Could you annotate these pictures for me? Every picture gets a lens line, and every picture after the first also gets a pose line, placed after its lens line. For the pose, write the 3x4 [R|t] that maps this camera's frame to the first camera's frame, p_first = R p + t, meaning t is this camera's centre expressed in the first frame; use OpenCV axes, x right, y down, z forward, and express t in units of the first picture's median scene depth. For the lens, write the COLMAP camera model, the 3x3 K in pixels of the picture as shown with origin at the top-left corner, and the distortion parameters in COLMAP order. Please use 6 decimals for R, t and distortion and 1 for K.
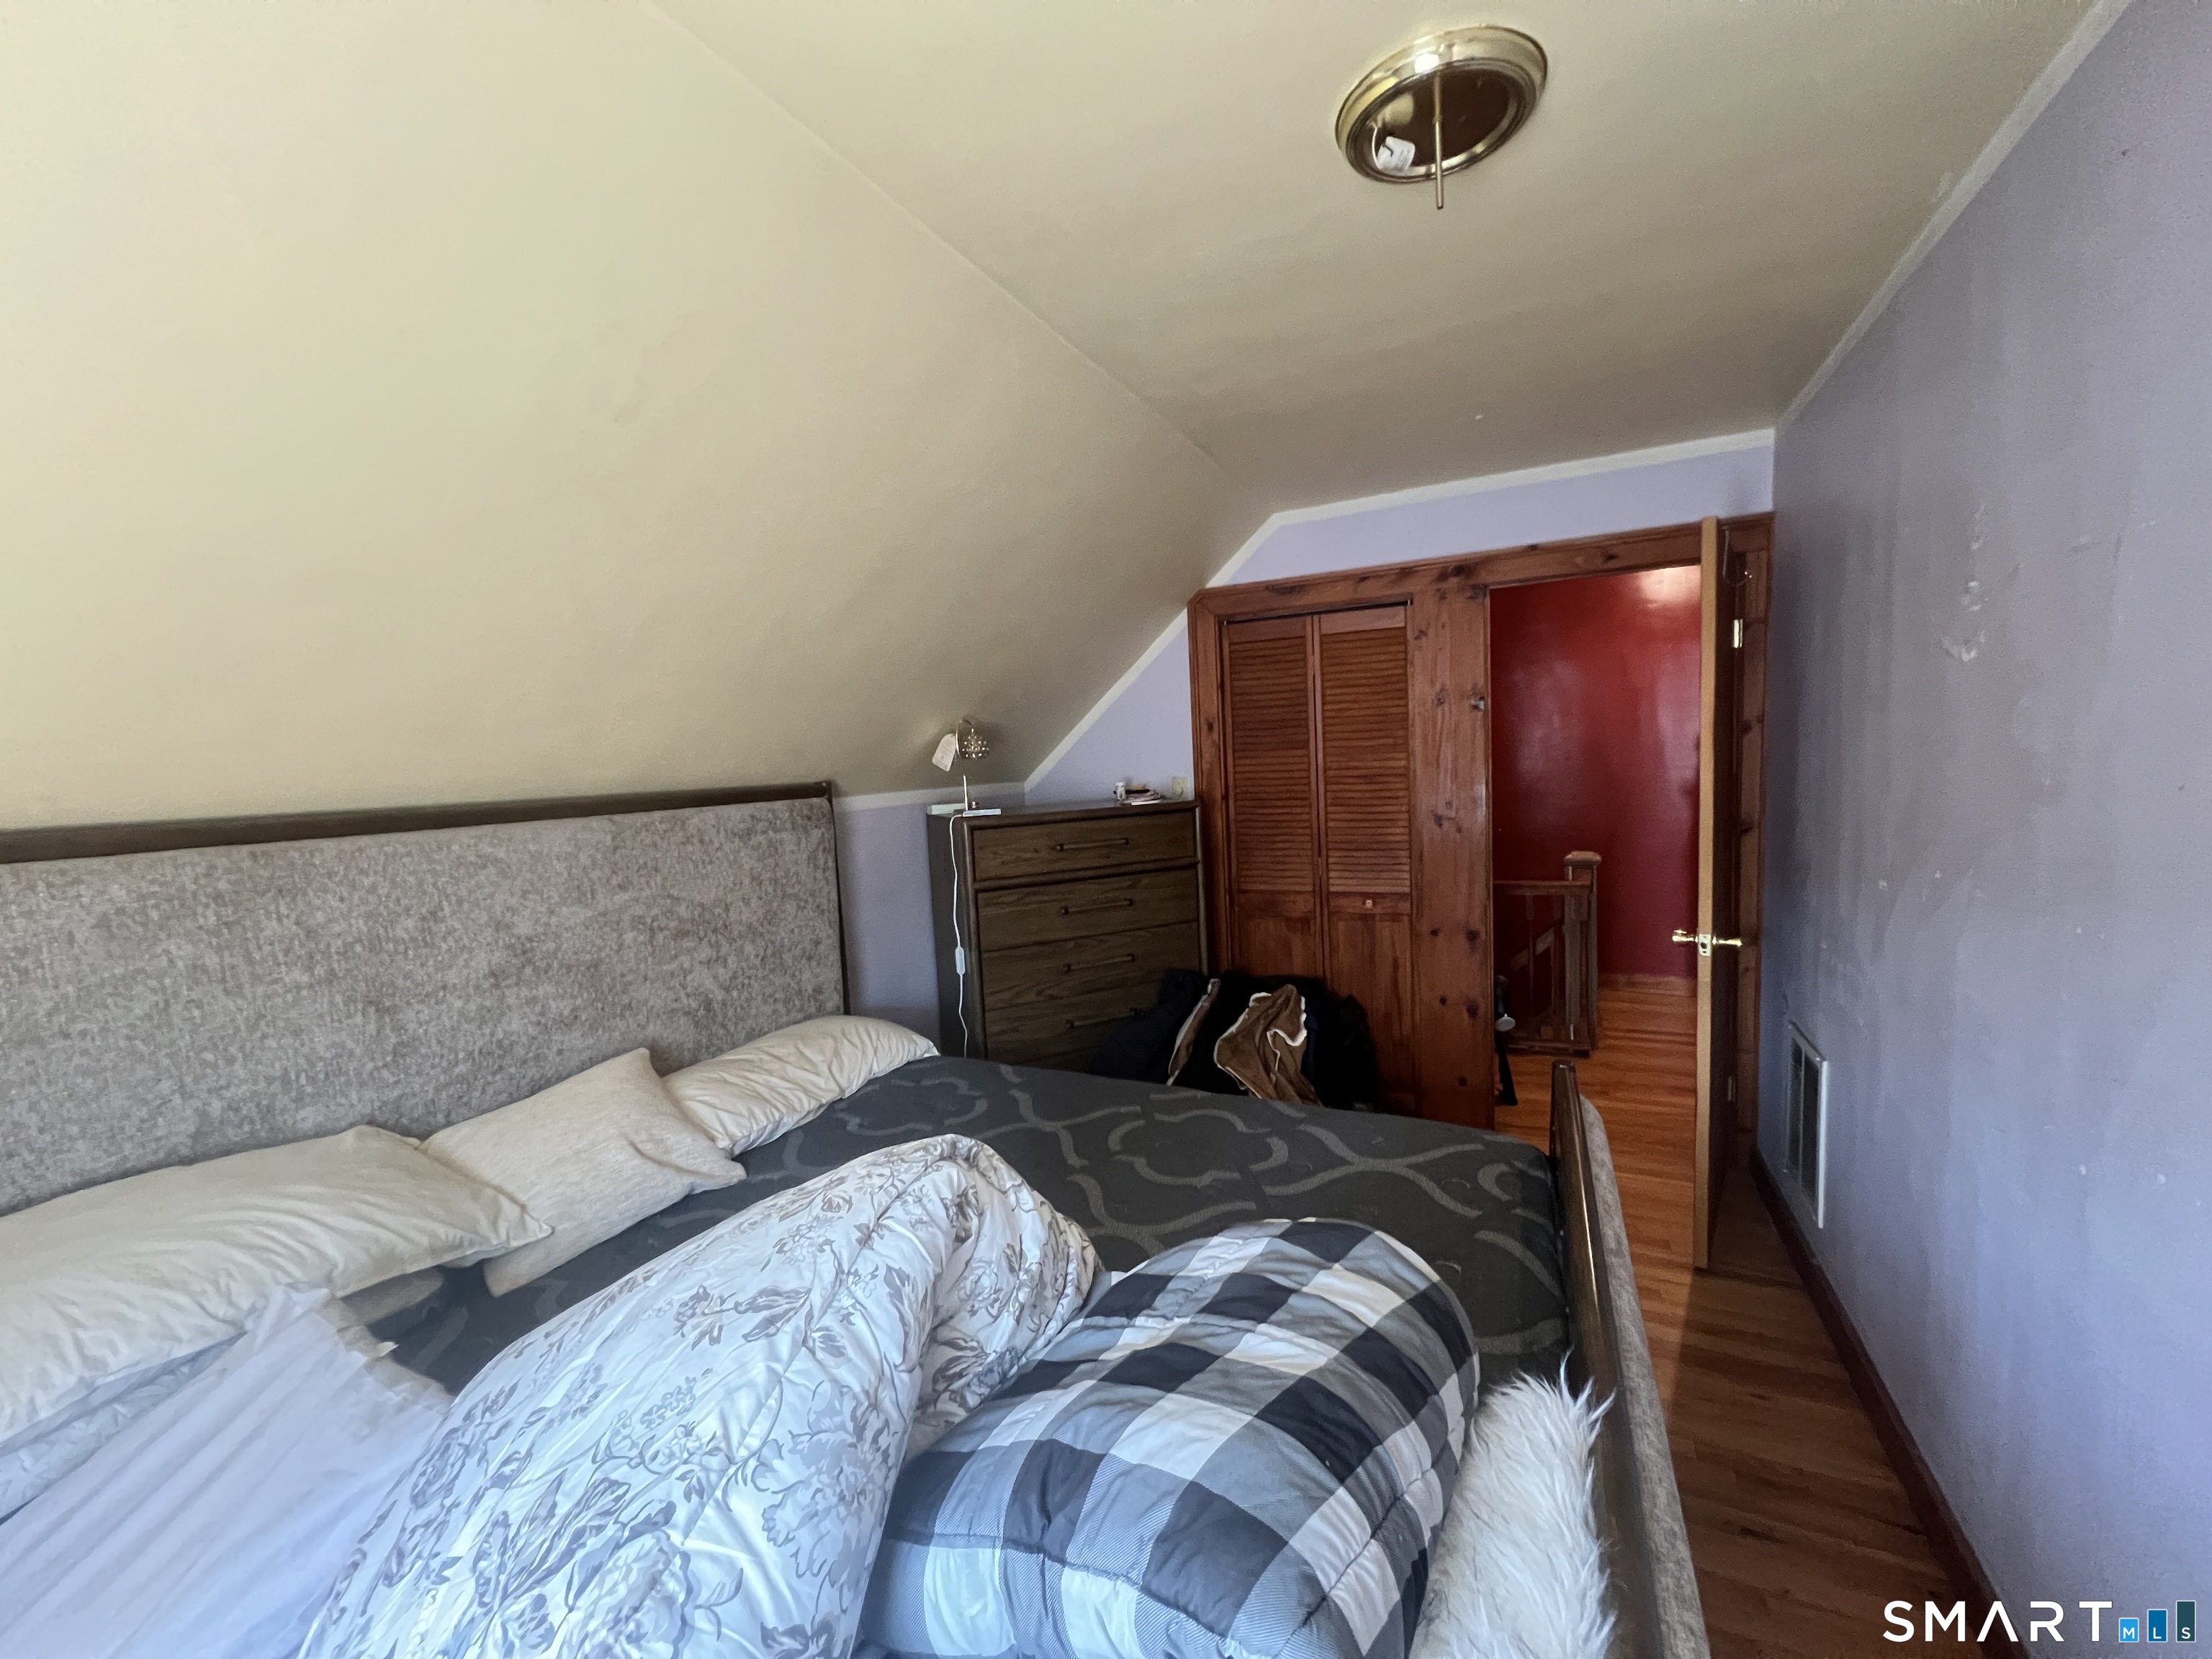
lens RADIAL K [[900.5, 0, 1106.4], [0, 900.5, 836.8], [0, 0, 1]] dist [0.001404, 0.000110]
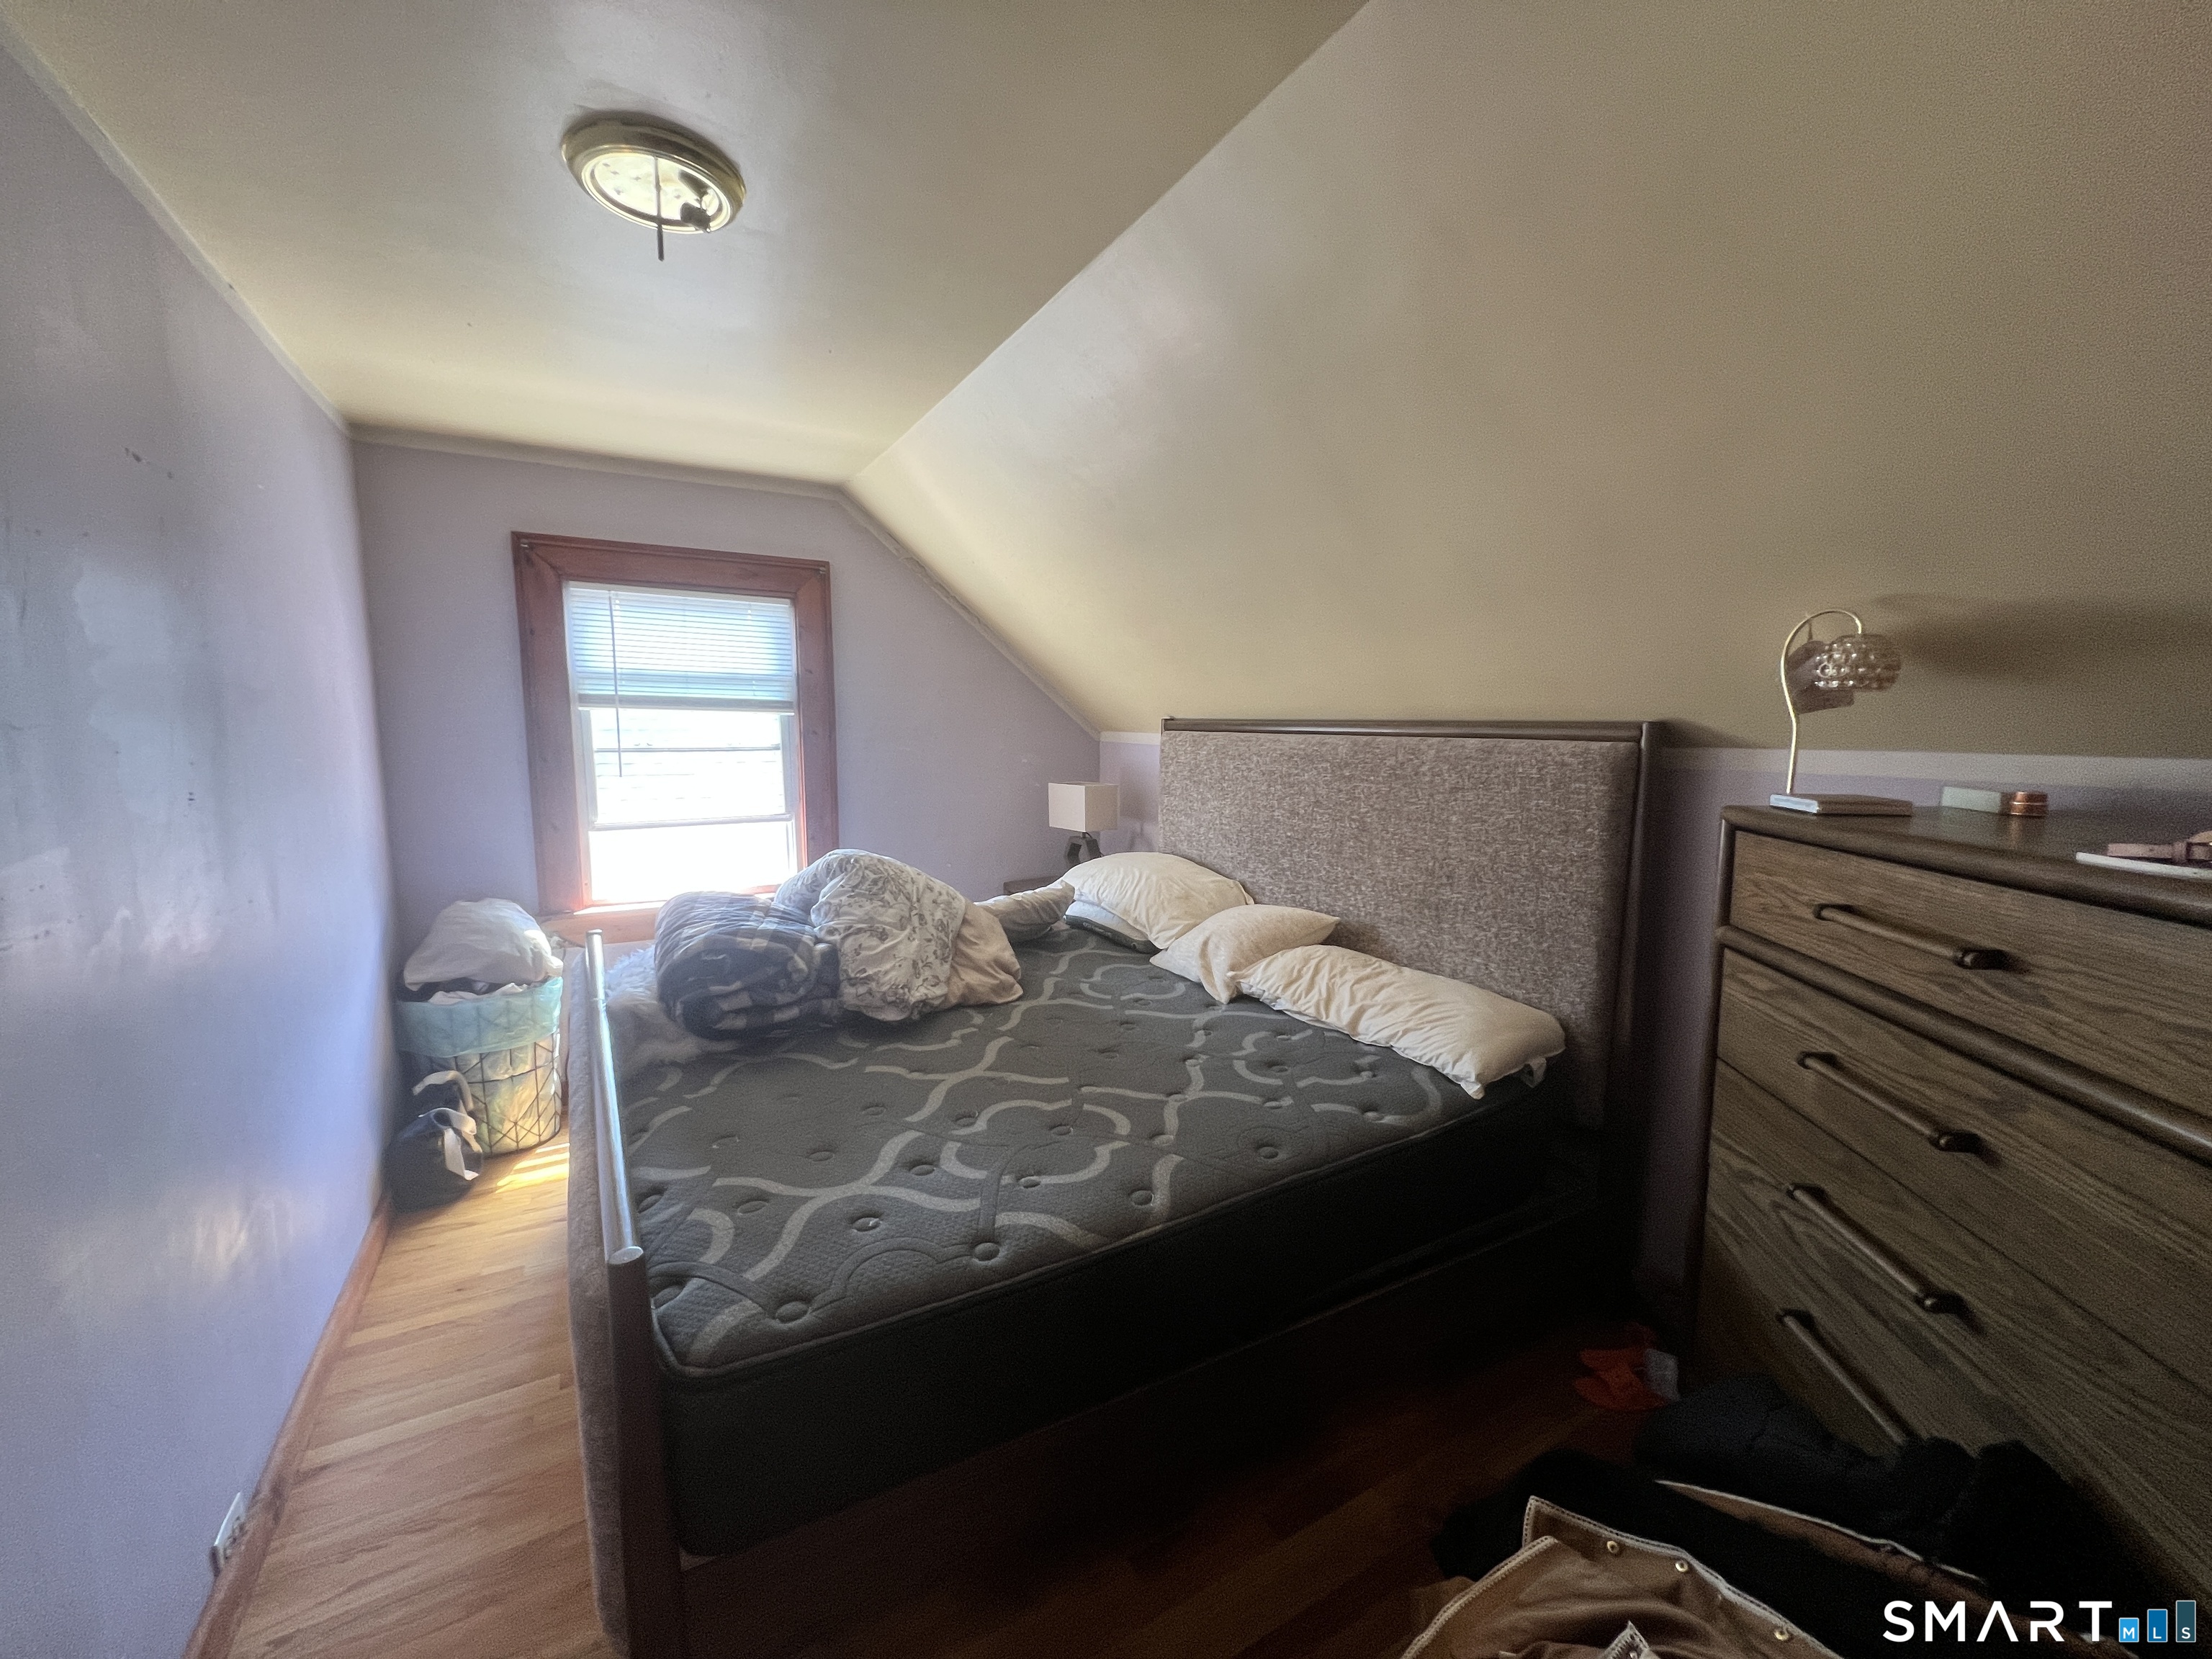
lens RADIAL K [[900.5, 0, 1105.8], [0, 900.5, 827.4], [0, 0, 1]] dist [0.001404, 0.000110]
pose [[-0.563986, 0.150539, -0.811947, 0.677068], [-0.042139, 0.976716, 0.210359, -0.144796], [0.824709, 0.152854, -0.544510, 1.354993]]
